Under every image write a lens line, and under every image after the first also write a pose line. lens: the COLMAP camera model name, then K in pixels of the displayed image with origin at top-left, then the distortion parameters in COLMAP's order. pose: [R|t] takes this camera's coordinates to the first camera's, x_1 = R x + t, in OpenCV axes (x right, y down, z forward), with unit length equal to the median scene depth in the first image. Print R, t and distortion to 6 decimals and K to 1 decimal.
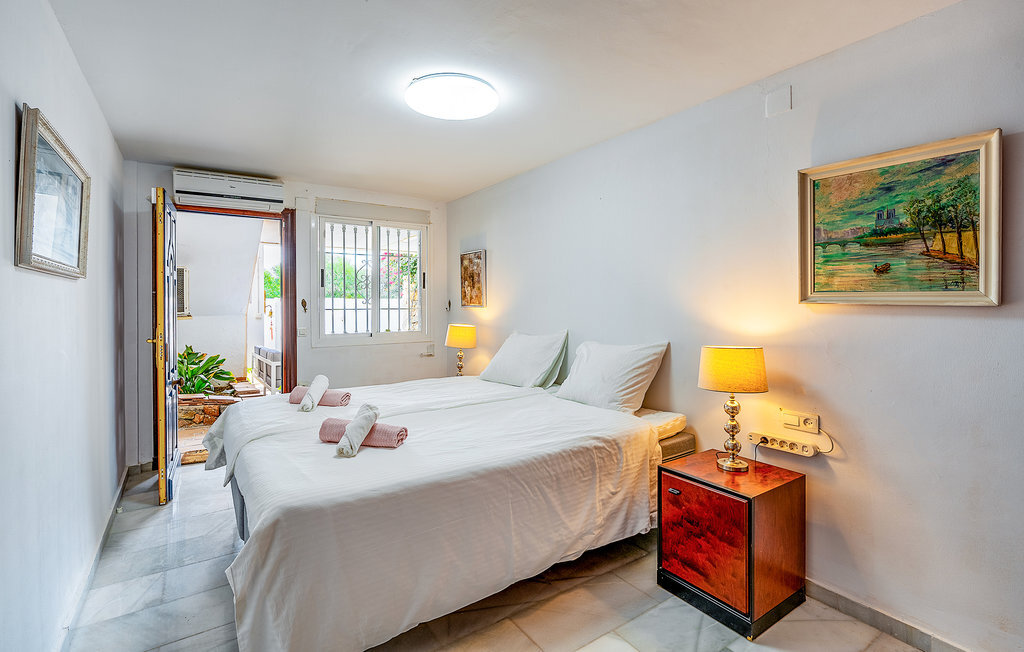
lens RADIAL K [[479.1, 0, 511.4], [0, 479.1, 302.3], [0, 0, 1]] dist [-0.000803, -0.000200]
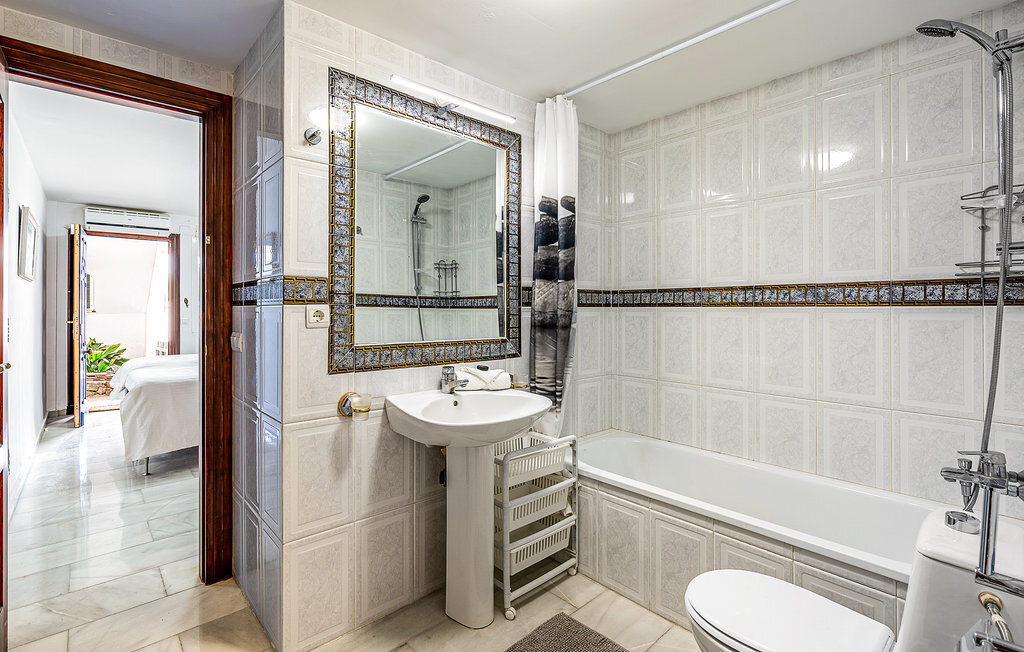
lens RADIAL K [[472.9, 0, 512.3], [0, 472.9, 308.6], [0, 0, 1]] dist [-0.000345, 0.000106]
pose [[0.990283, 0.004608, 0.138992, 0.381054], [-0.004024, 0.999982, -0.004481, 0.032165], [-0.139010, 0.003878, 0.990283, -0.600152]]
